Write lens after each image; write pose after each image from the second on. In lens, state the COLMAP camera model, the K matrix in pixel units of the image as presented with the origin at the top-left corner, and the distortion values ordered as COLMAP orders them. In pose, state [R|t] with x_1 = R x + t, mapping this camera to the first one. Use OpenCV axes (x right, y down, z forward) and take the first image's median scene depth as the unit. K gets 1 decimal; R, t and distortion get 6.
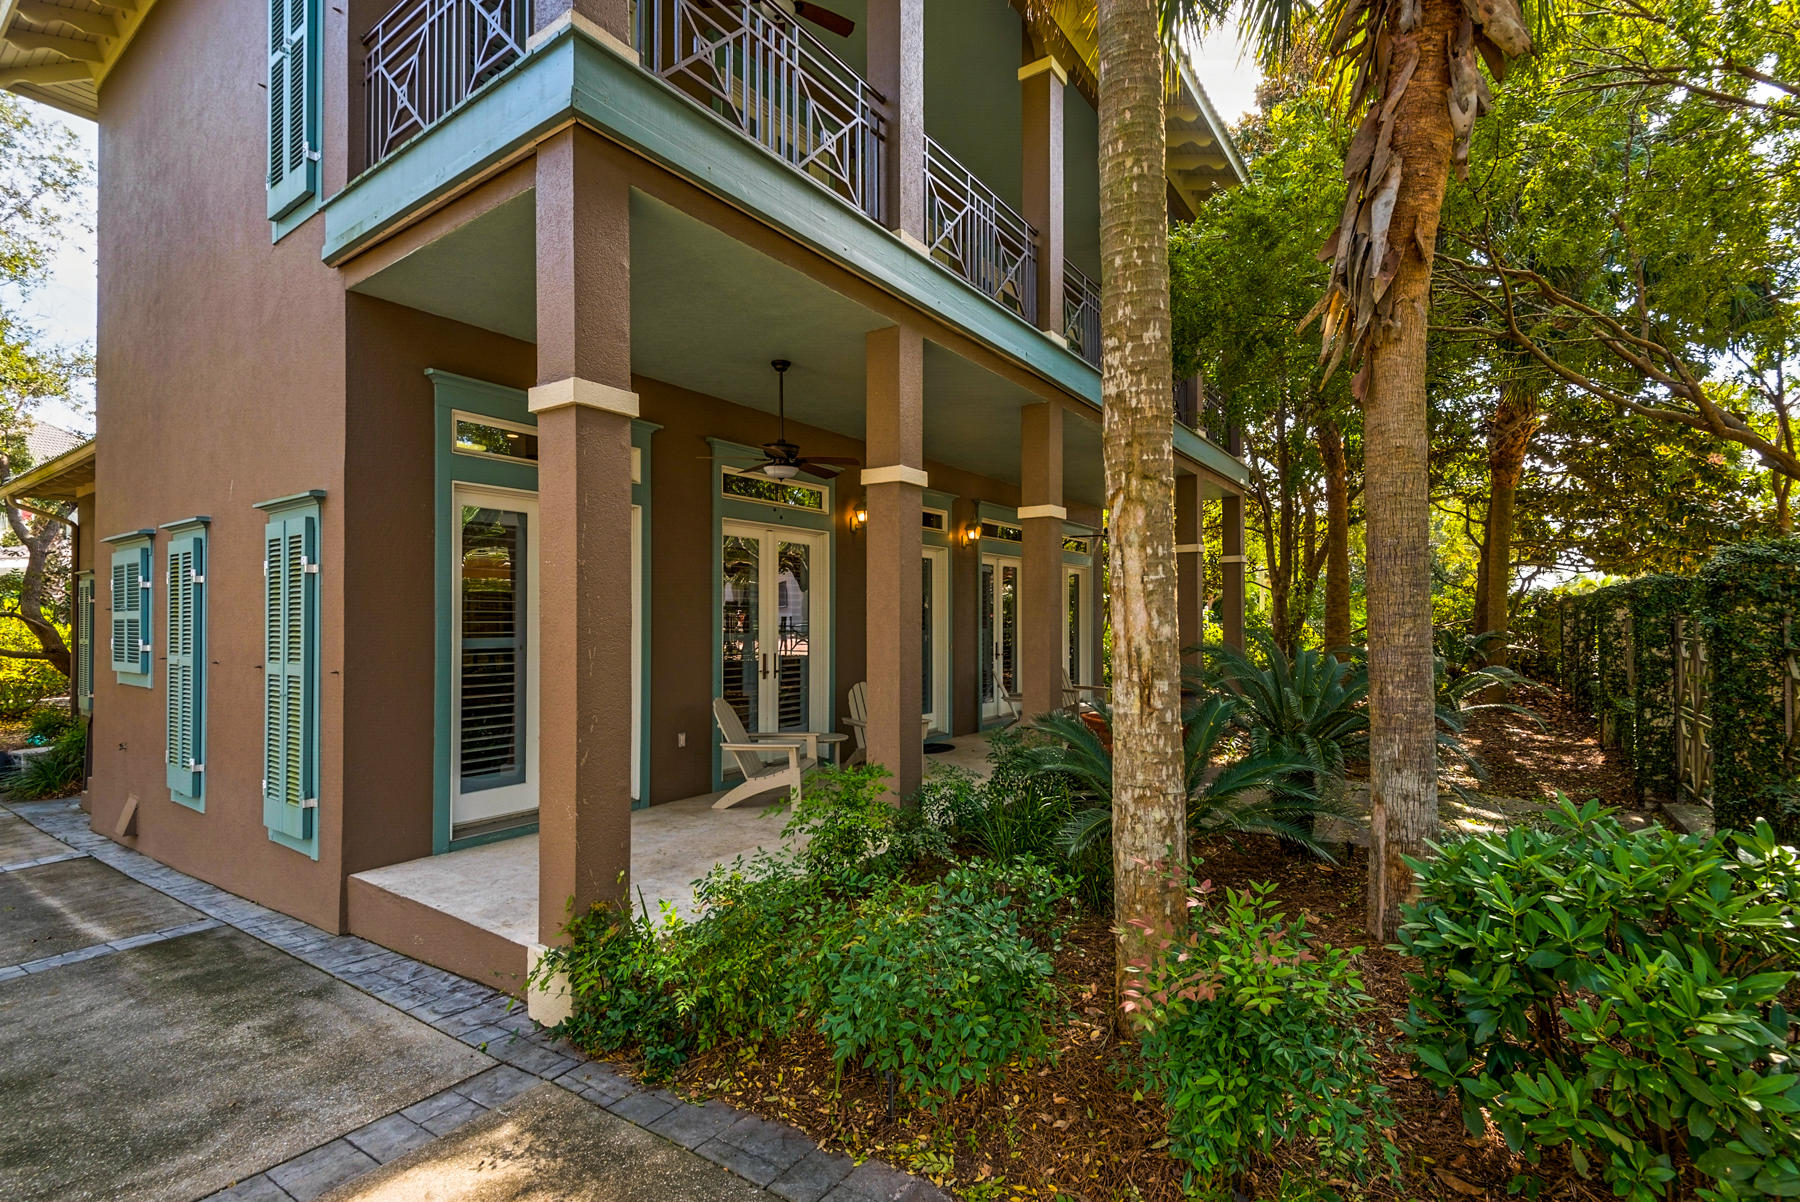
lens RADIAL K [[833.0, 0, 898.9], [0, 833.0, 613.4], [0, 0, 1]] dist [-0.004234, 0.000843]
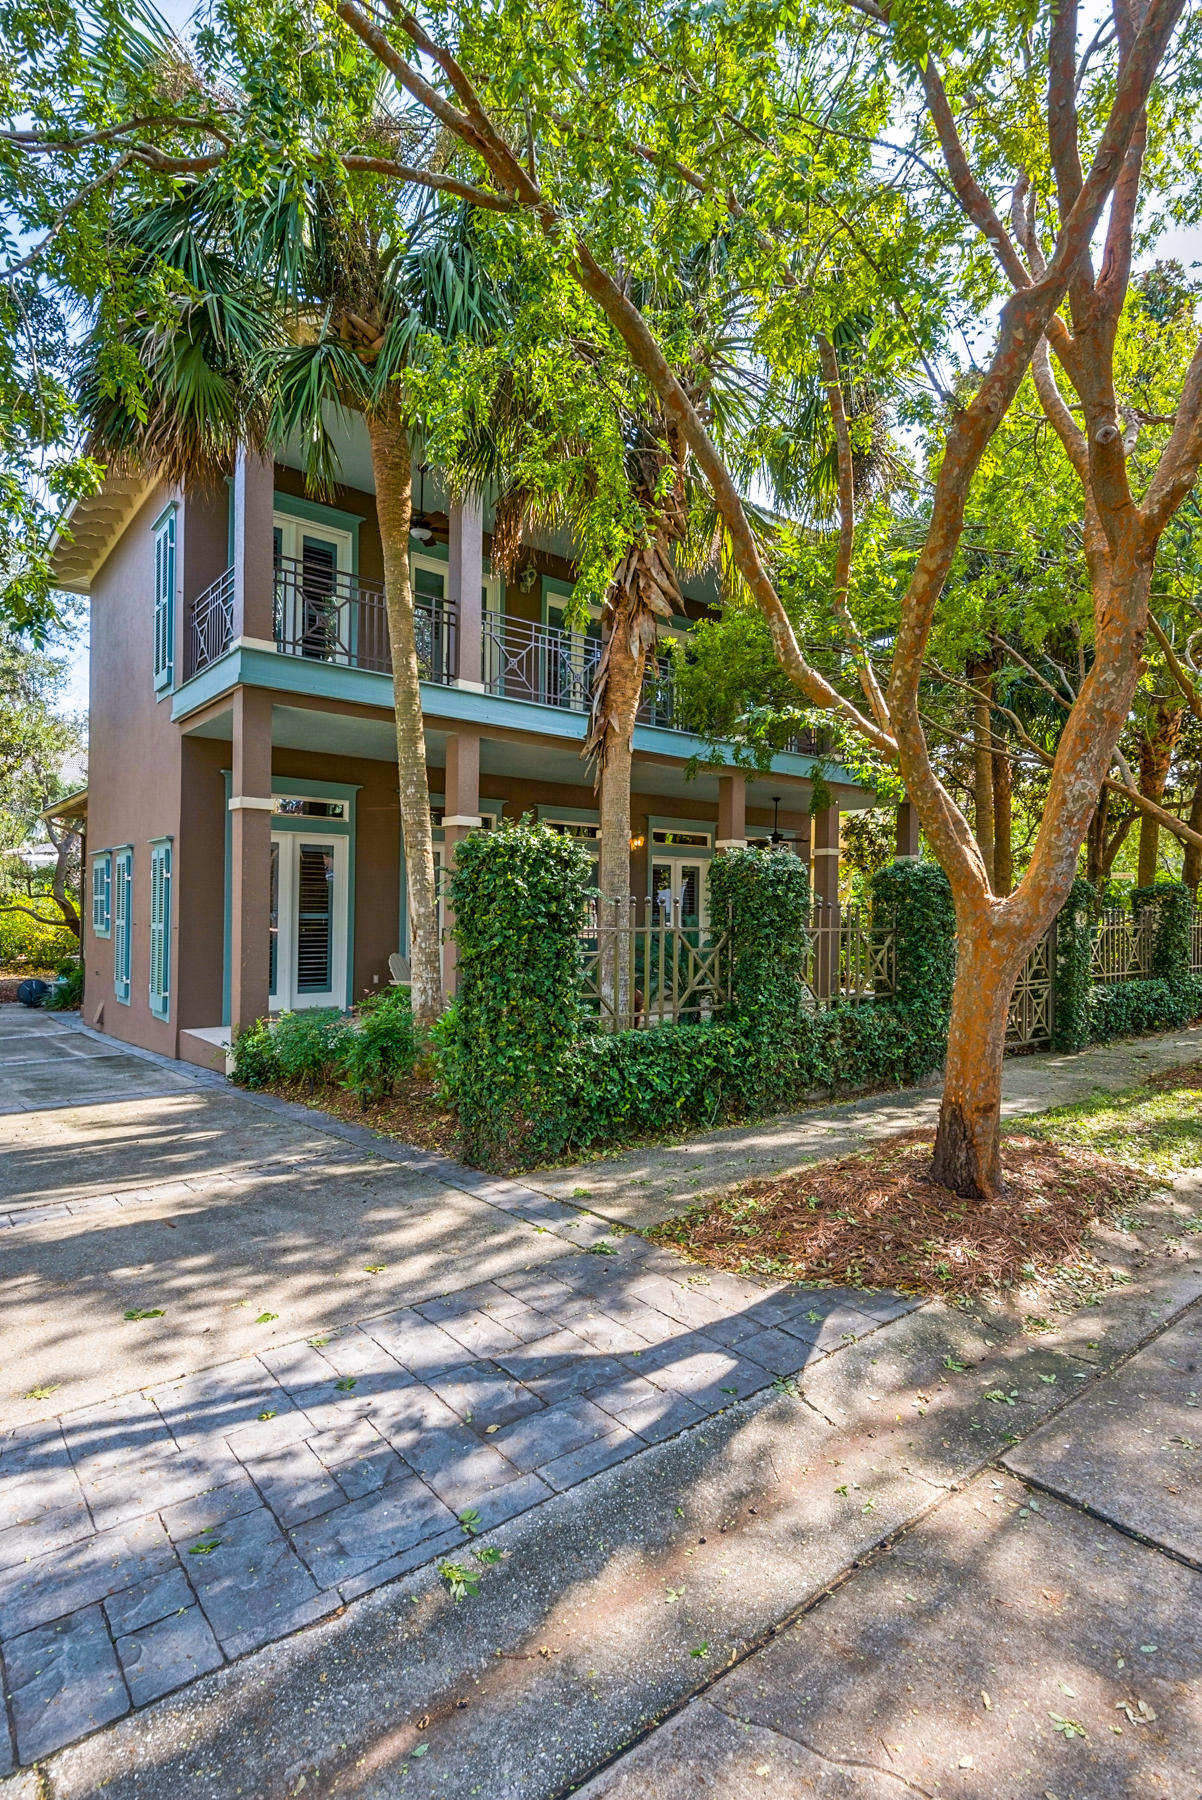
lens RADIAL K [[891.4, 0, 600.3], [0, 891.4, 904.0], [0, 0, 1]] dist [-0.002983, -0.000483]
pose [[0.964718, 0.012555, -0.262985, 0.663540], [-0.011525, 0.999919, 0.005458, -0.007101], [0.263032, -0.002235, 0.964785, -0.606684]]
